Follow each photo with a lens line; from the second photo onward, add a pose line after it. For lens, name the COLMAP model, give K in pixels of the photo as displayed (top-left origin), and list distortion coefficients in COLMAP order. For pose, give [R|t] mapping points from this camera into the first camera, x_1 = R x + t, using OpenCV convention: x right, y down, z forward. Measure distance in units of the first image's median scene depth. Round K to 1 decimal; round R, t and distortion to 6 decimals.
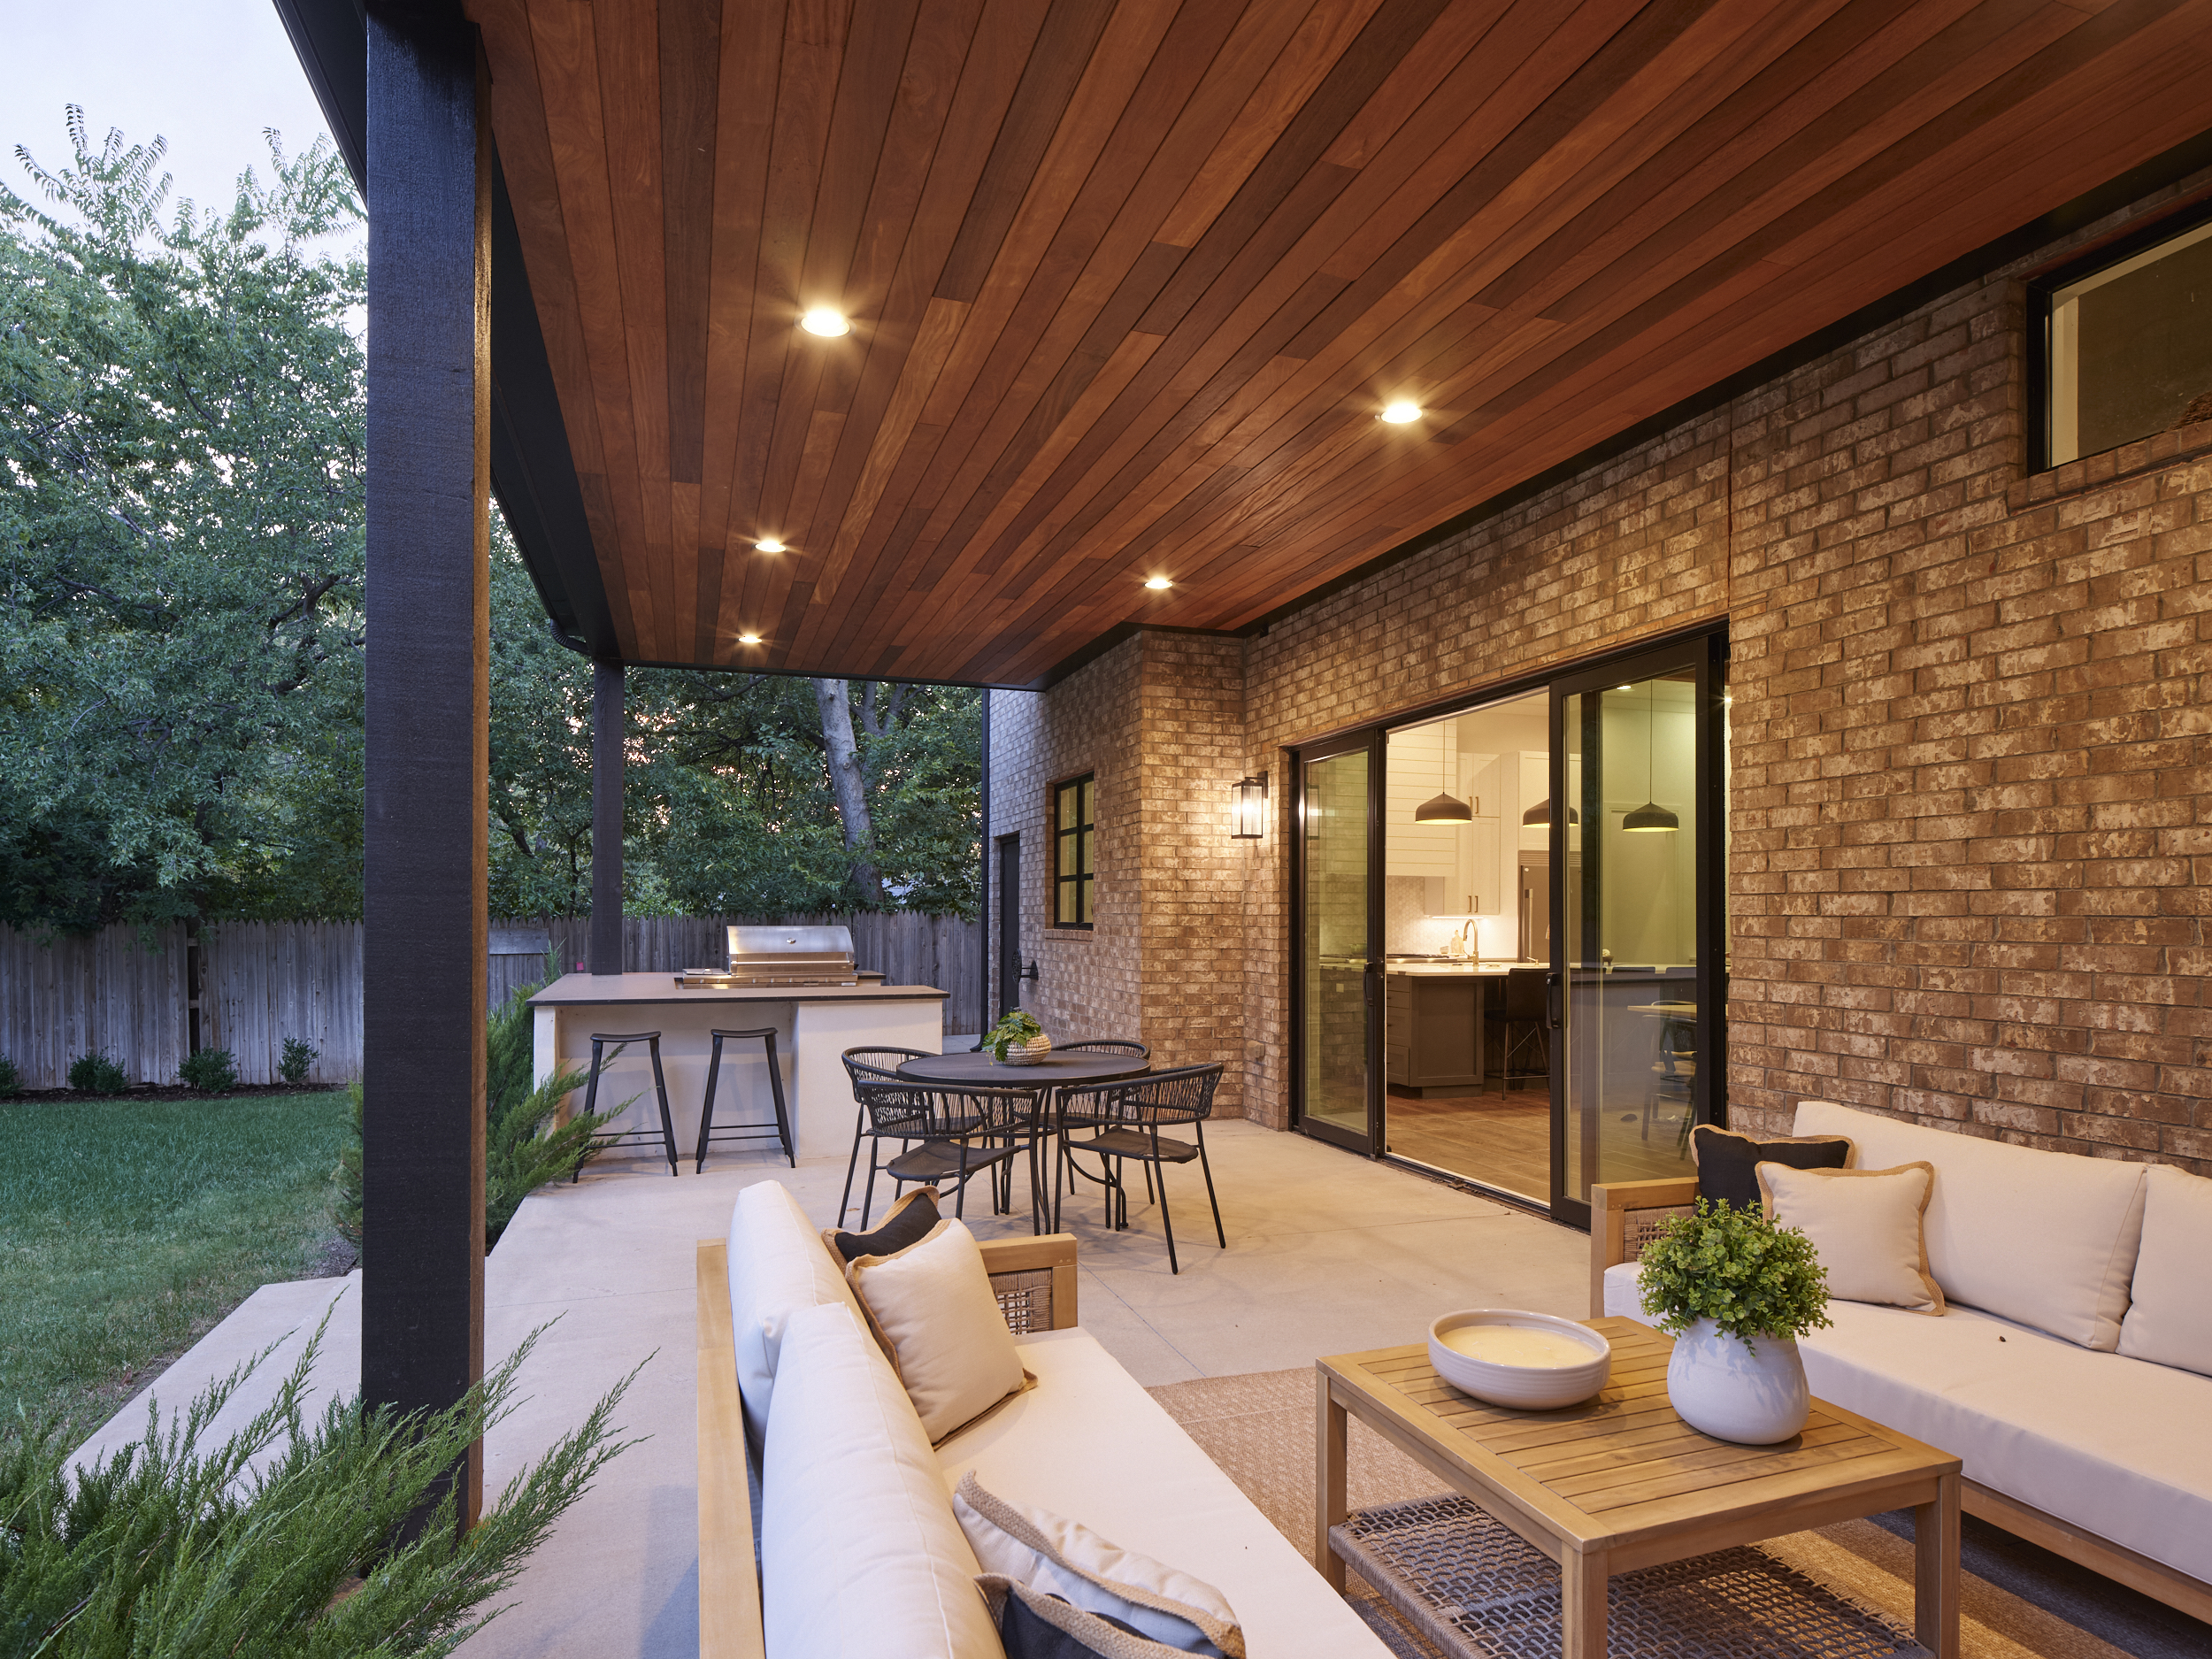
lens RADIAL K [[1252.8, 0, 1132.2], [0, 1252.8, 852.6], [0, 0, 1]] dist [-0.005698, 0.003214]
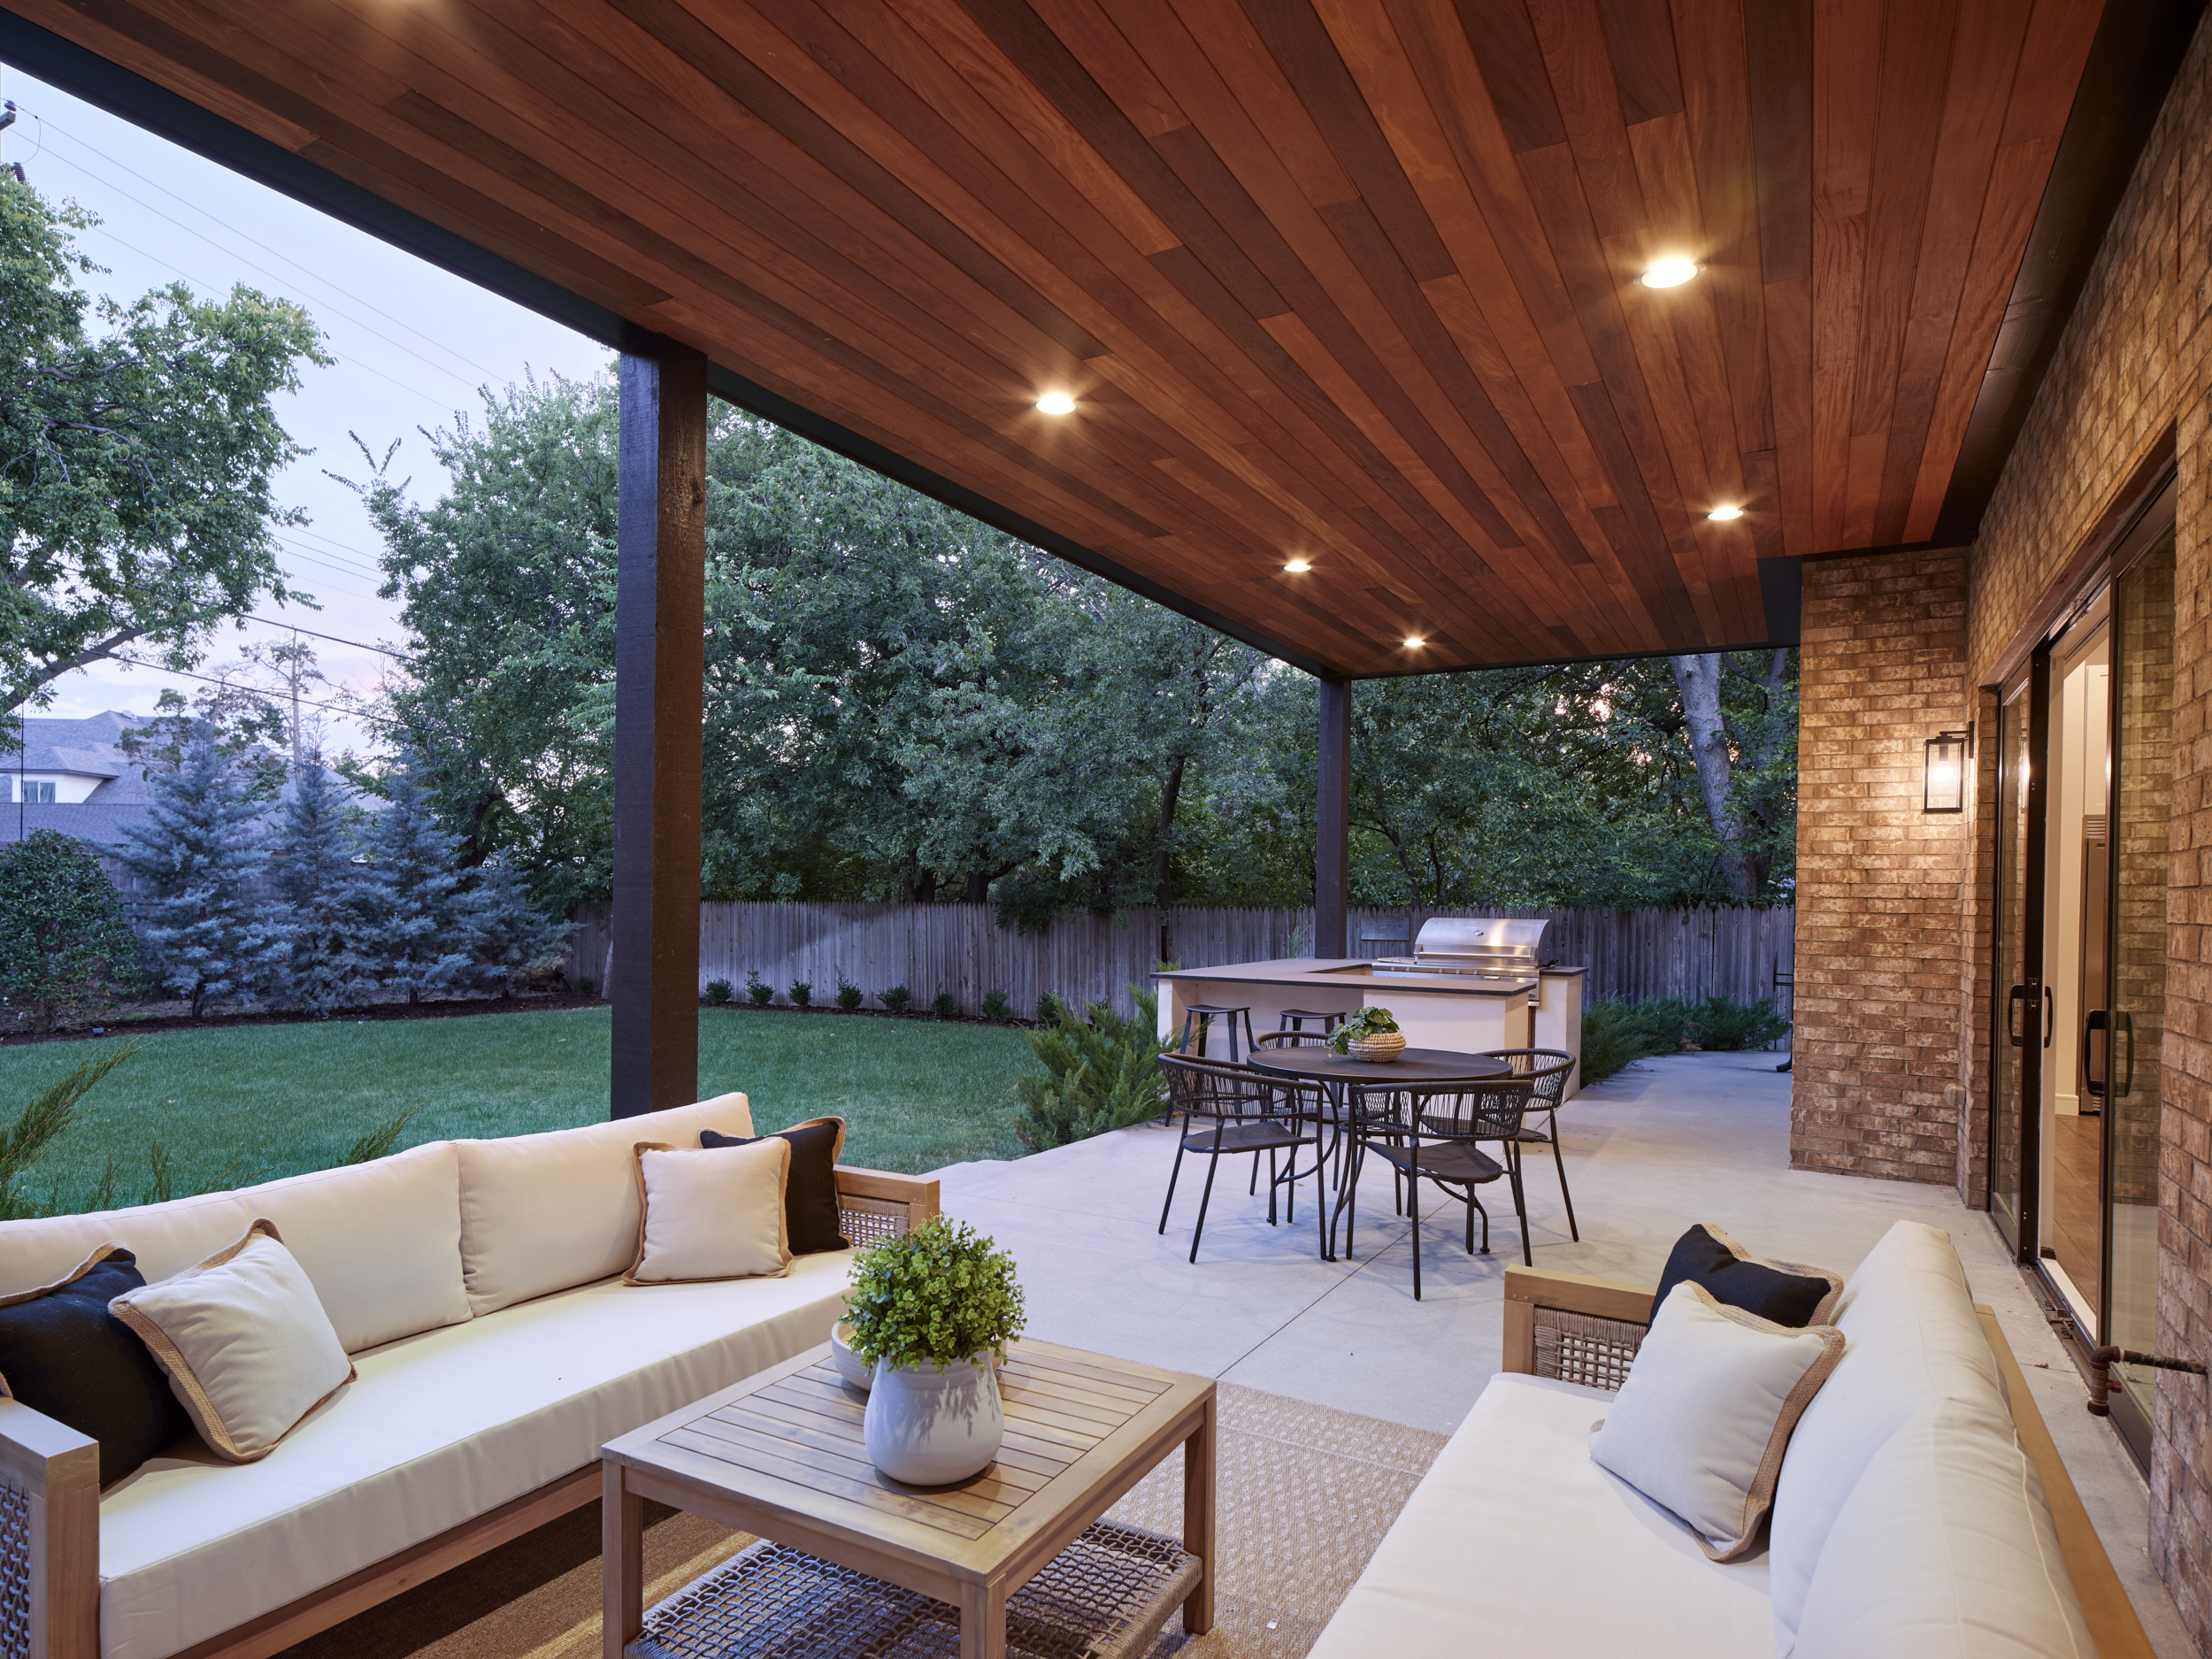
lens RADIAL K [[1252.8, 0, 1102.9], [0, 1252.8, 839.8], [0, 0, 1]] dist [-0.005698, 0.003214]
pose [[0.655349, -0.027580, -0.754822, 0.321801], [0.024085, 0.999588, -0.015613, 0.004098], [0.754942, -0.007948, 0.655743, 0.124259]]
